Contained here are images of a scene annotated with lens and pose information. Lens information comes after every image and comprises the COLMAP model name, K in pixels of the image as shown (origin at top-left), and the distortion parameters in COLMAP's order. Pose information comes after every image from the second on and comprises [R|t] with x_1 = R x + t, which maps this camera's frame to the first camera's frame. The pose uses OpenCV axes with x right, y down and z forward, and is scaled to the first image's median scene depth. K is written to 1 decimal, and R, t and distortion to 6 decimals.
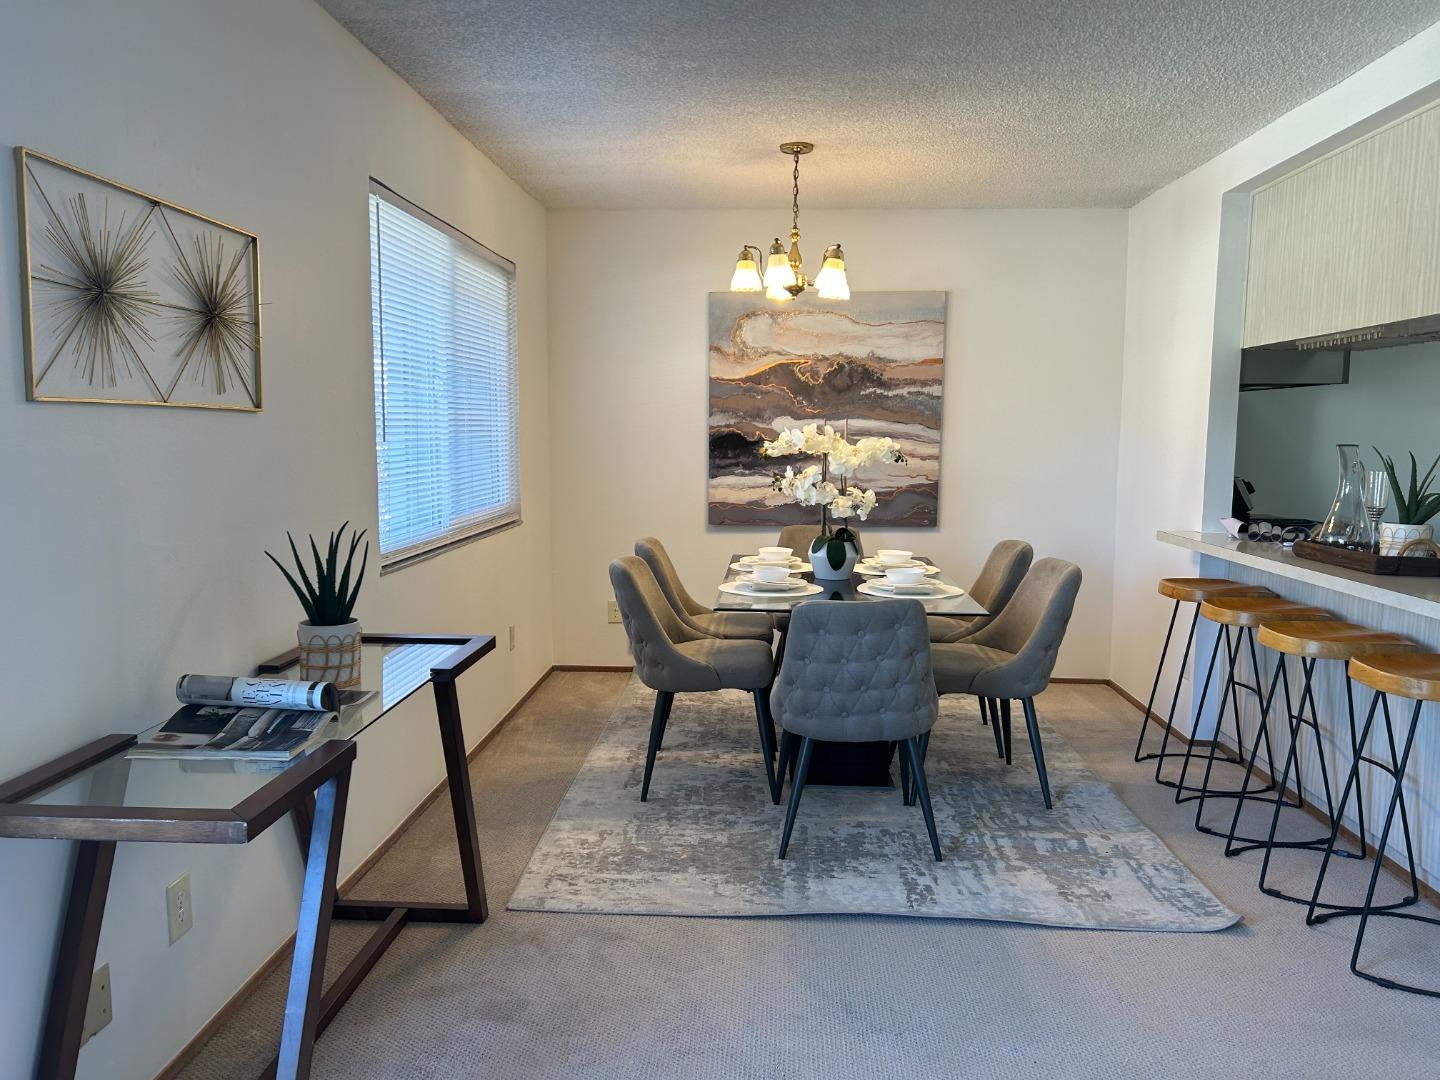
lens RADIAL K [[1076.2, 0, 707.1], [0, 1076.2, 566.5], [0, 0, 1]] dist [0.075623, -0.109016]
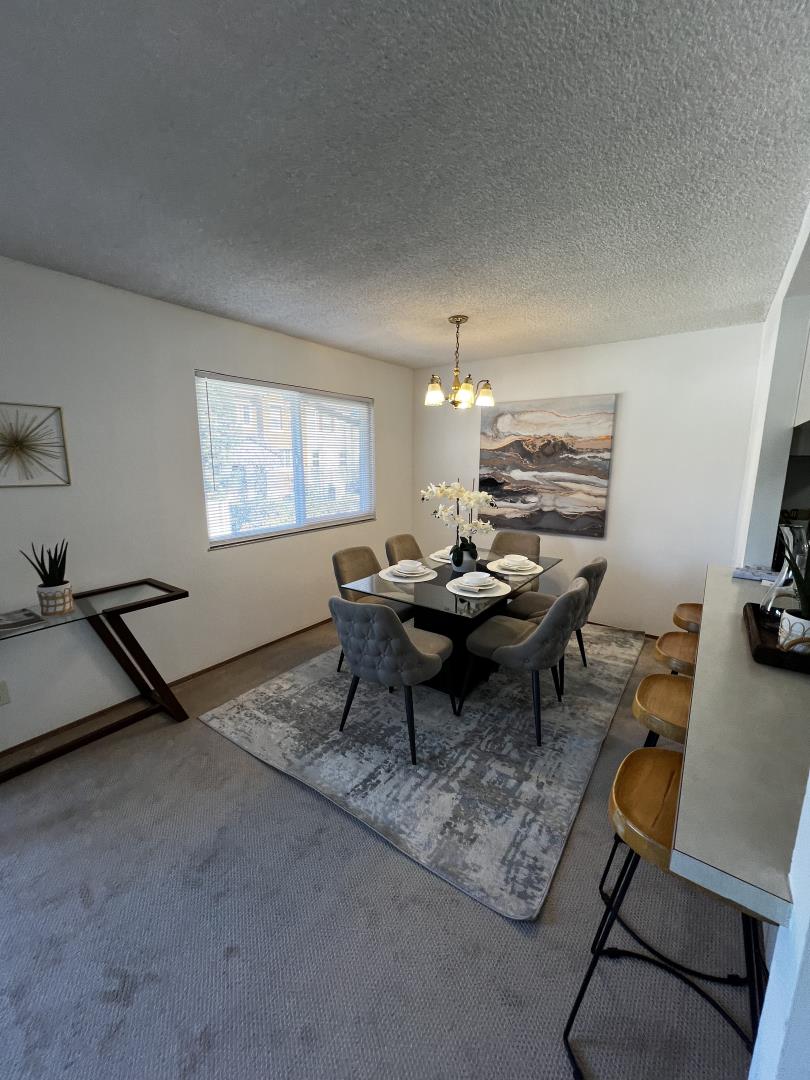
lens RADIAL K [[429.9, 0, 405.0], [0, 429.9, 540.0], [0, 0, 1]] dist [0.000057, -0.000051]
pose [[0.844846, 0.098136, -0.525931, 0.388307], [-0.065732, 0.994625, 0.080001, -0.084479], [0.530956, -0.033018, 0.846756, 0.354853]]
